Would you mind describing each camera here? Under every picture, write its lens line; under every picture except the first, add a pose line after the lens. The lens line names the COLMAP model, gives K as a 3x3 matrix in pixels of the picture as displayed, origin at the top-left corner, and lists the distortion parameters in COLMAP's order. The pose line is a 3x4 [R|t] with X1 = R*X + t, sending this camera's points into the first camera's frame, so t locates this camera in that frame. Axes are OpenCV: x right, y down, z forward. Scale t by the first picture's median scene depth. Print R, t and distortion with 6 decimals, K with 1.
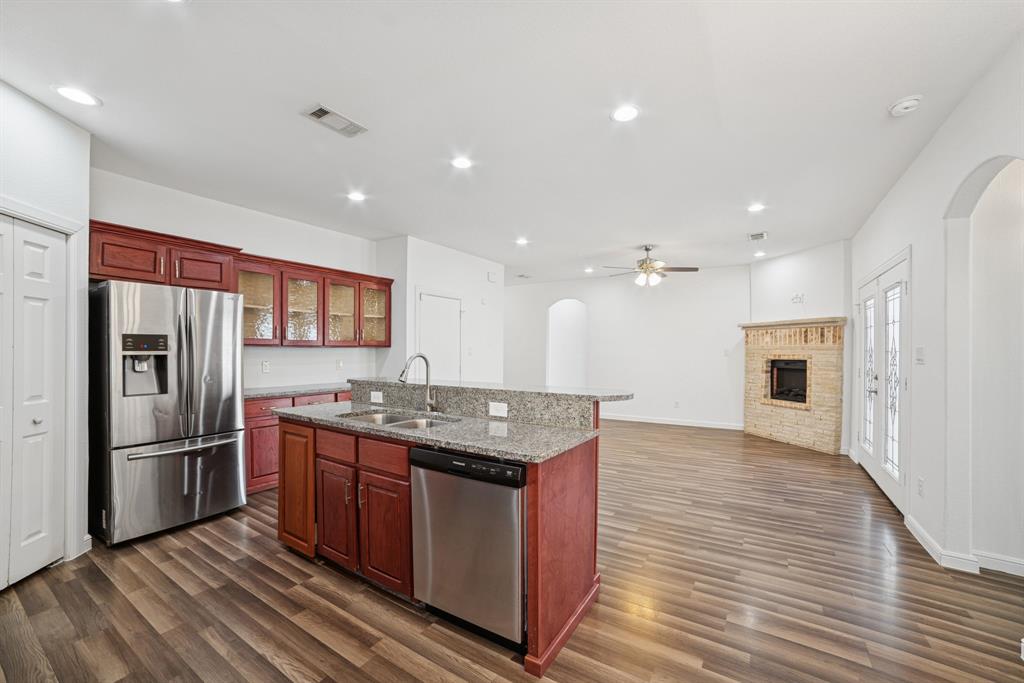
lens RADIAL K [[411.7, 0, 514.8], [0, 411.7, 349.5], [0, 0, 1]] dist [-0.056386, 0.011756]
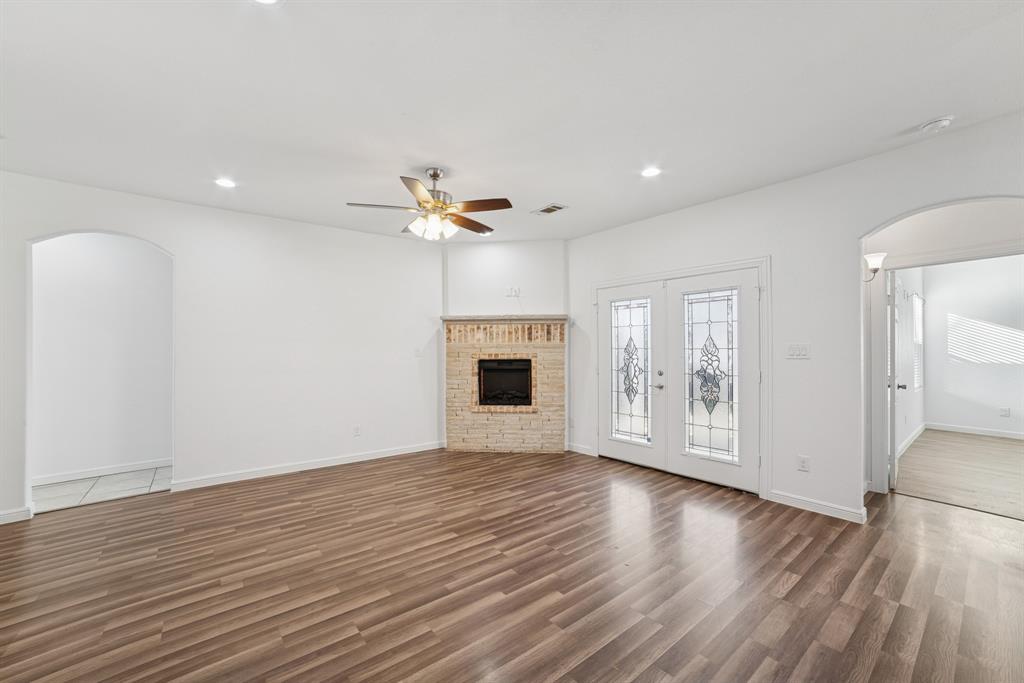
lens RADIAL K [[411.7, 0, 511.4], [0, 411.7, 344.6], [0, 0, 1]] dist [-0.056386, 0.011756]
pose [[0.338430, 0.005649, 0.940975, -0.182371], [0.006988, 0.999939, -0.008517, 0.000840], [-0.940966, 0.009458, 0.338370, 0.693244]]
